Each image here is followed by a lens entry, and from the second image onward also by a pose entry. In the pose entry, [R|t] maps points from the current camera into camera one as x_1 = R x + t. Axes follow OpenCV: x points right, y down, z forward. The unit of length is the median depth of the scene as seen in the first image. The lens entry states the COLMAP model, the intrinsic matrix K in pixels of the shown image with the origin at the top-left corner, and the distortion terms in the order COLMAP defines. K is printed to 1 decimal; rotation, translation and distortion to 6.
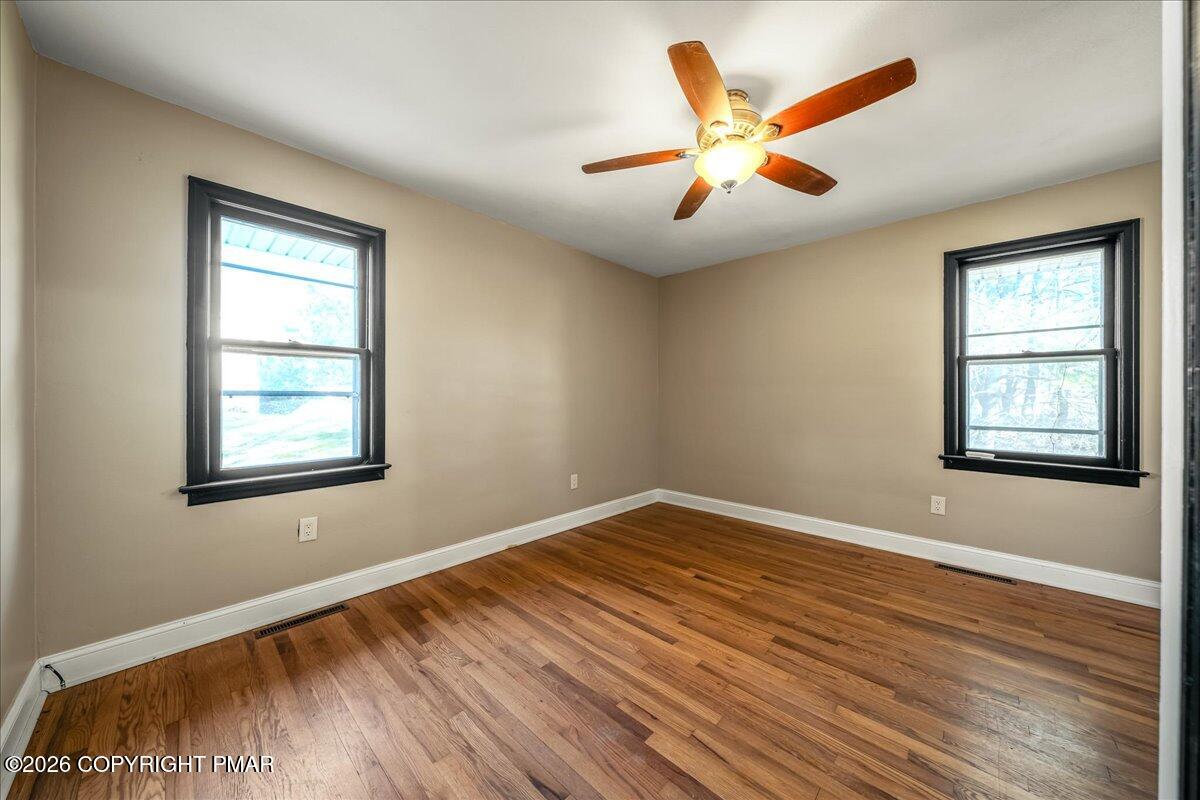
lens RADIAL K [[423.9, 0, 599.0], [0, 423.9, 396.9], [0, 0, 1]] dist [0.000649, 0.000121]
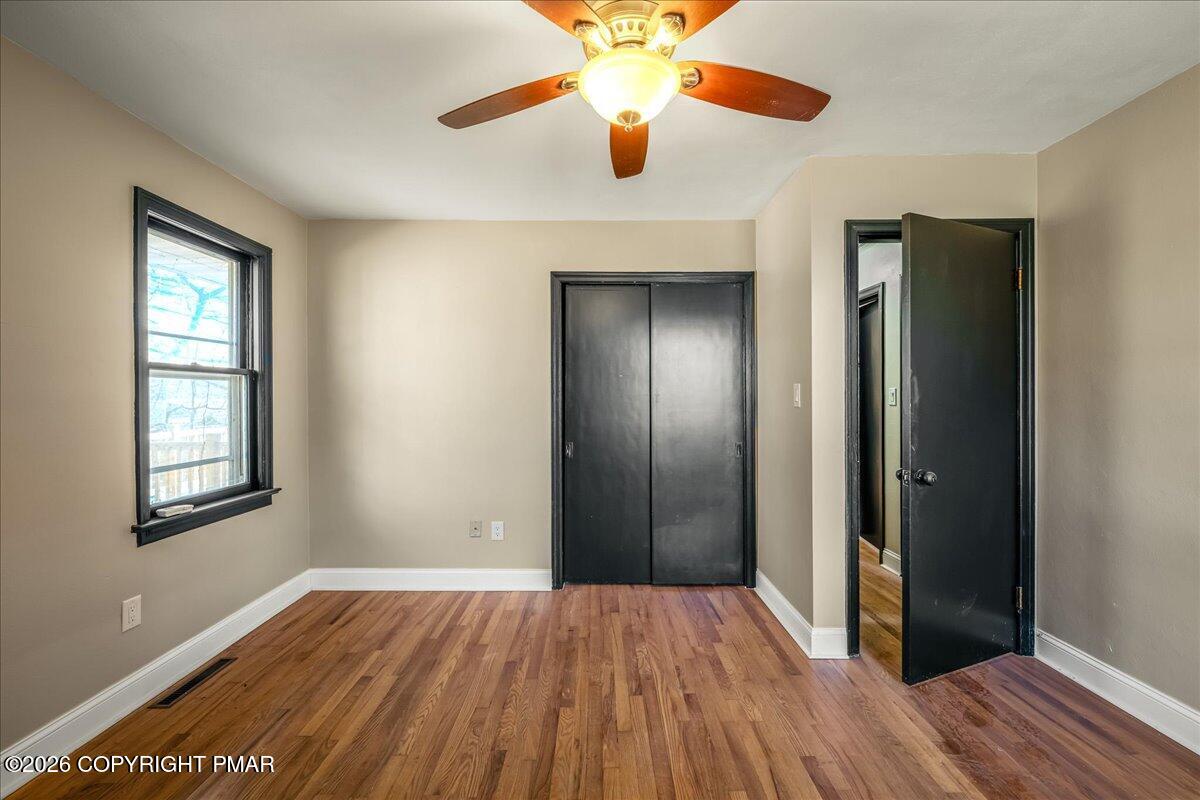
lens RADIAL K [[493.4, 0, 598.7], [0, 493.4, 396.5], [0, 0, 1]] dist [-0.000983, -0.000135]
pose [[-0.696460, -0.002060, 0.717593, -0.178760], [-0.003378, 0.999994, -0.000408, -0.057920], [-0.717588, -0.002708, -0.696463, 1.290430]]
